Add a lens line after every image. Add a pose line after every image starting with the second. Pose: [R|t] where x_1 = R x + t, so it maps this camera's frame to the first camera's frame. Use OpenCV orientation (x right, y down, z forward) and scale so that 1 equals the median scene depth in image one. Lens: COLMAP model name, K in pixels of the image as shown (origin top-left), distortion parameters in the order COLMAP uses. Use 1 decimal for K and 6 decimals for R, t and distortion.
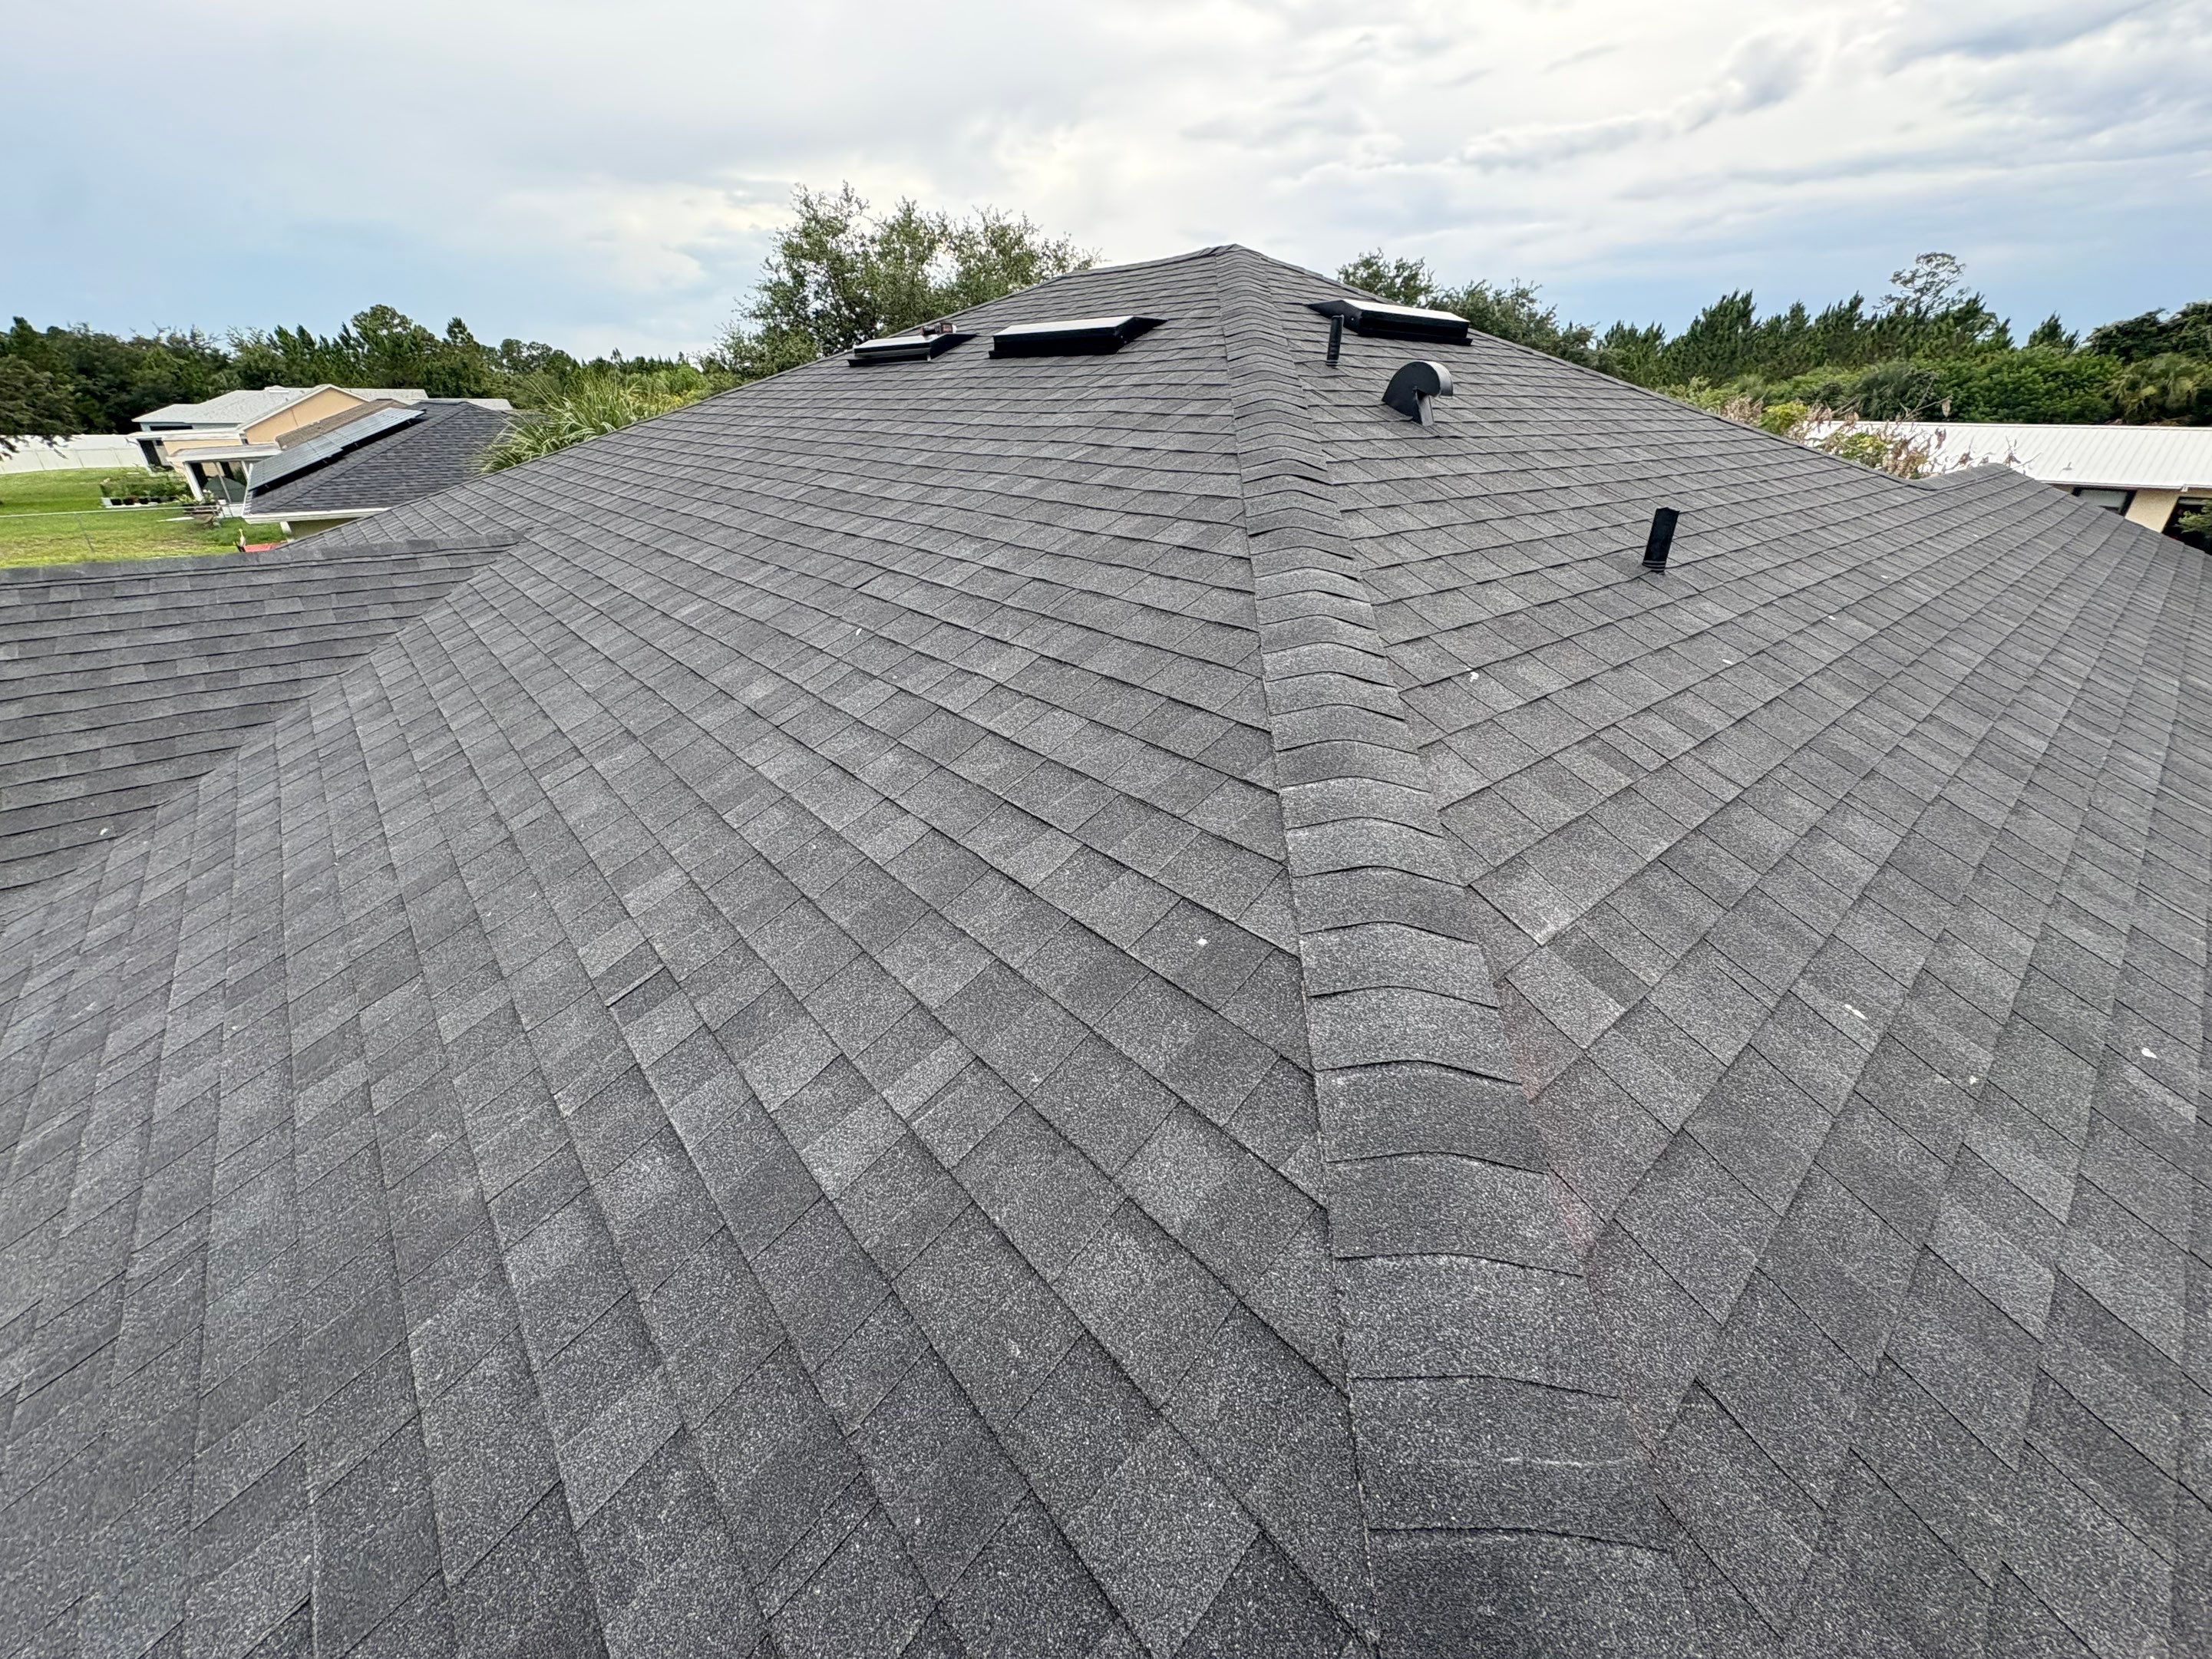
lens RADIAL K [[890.2, 0, 1111.5], [0, 890.2, 816.3], [0, 0, 1]] dist [0.002983, -0.000349]
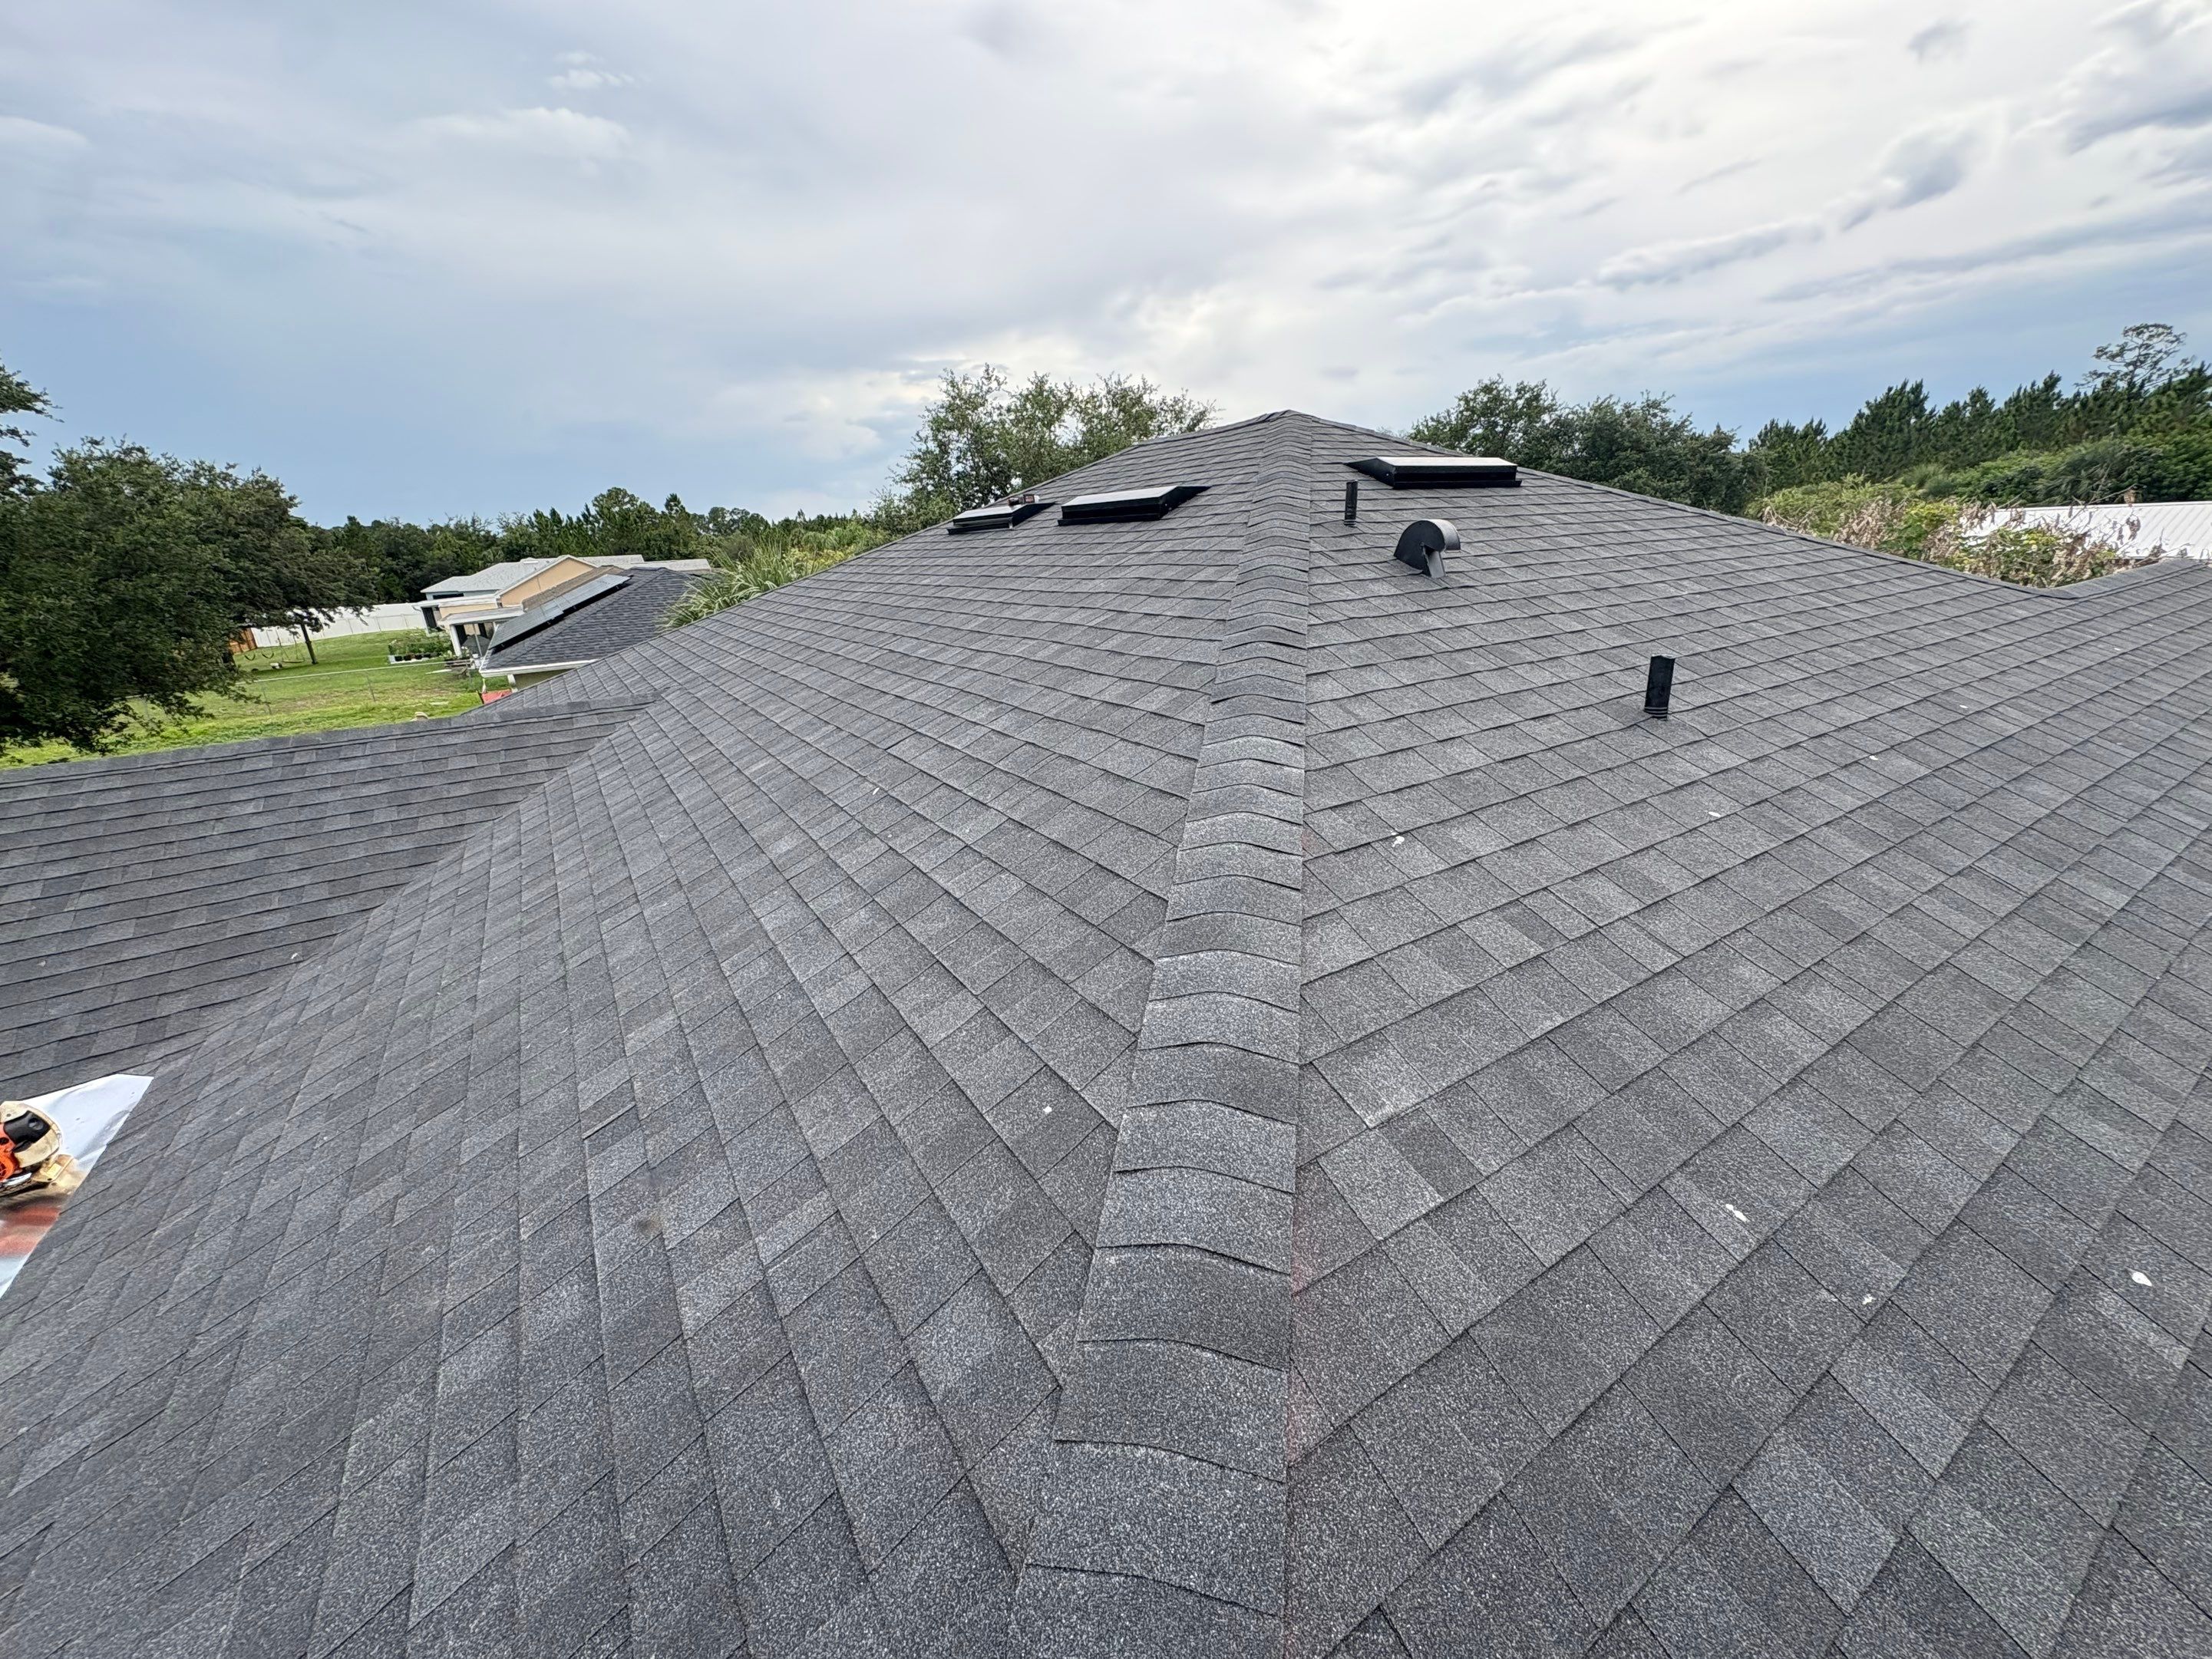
lens RADIAL K [[890.2, 0, 1120.4], [0, 890.2, 811.6], [0, 0, 1]] dist [0.002983, -0.000349]
pose [[0.988428, -0.007326, -0.151511, 0.185723], [-0.011930, 0.991985, -0.125790, -0.043285], [0.151218, 0.126142, 0.980419, -0.047550]]
